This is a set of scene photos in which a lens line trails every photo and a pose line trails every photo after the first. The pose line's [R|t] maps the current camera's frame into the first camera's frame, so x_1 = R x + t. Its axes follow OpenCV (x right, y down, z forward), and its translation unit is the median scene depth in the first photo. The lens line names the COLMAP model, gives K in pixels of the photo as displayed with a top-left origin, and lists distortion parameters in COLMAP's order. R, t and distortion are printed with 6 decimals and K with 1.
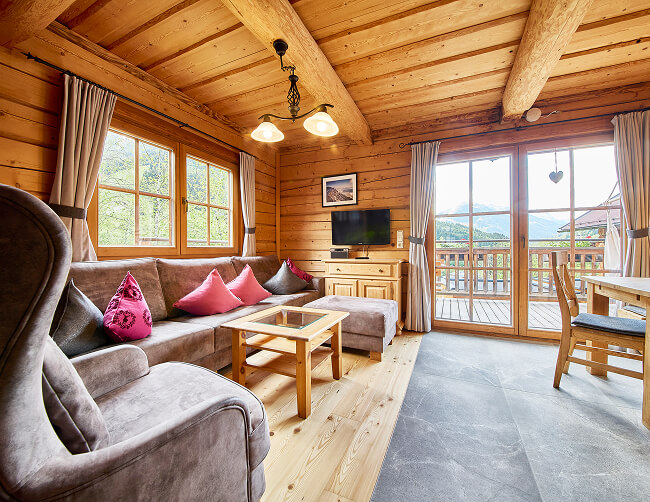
lens RADIAL K [[273.8, 0, 323.2], [0, 273.8, 249.2], [0, 0, 1]] dist [0.024443, 0.000079]
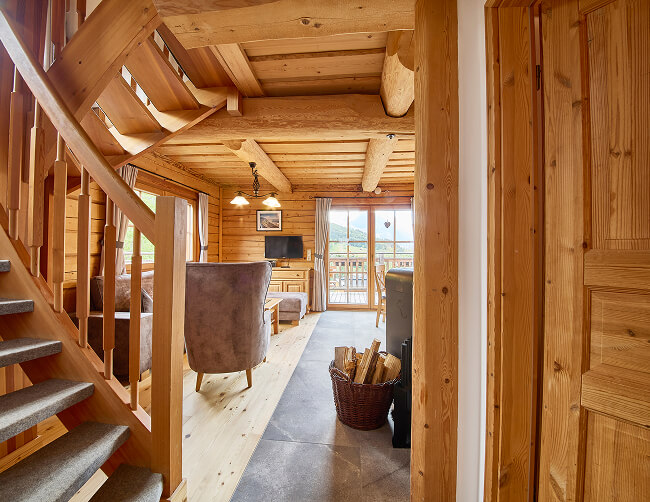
lens RADIAL K [[273.8, 0, 326.9], [0, 273.8, 250.0], [0, 0, 1]] dist [0.024443, 0.000079]
pose [[0.940734, 0.010610, 0.338978, -0.169472], [-0.009775, 0.999944, -0.004168, -0.062098], [-0.339003, 0.000607, 0.940785, -0.557667]]
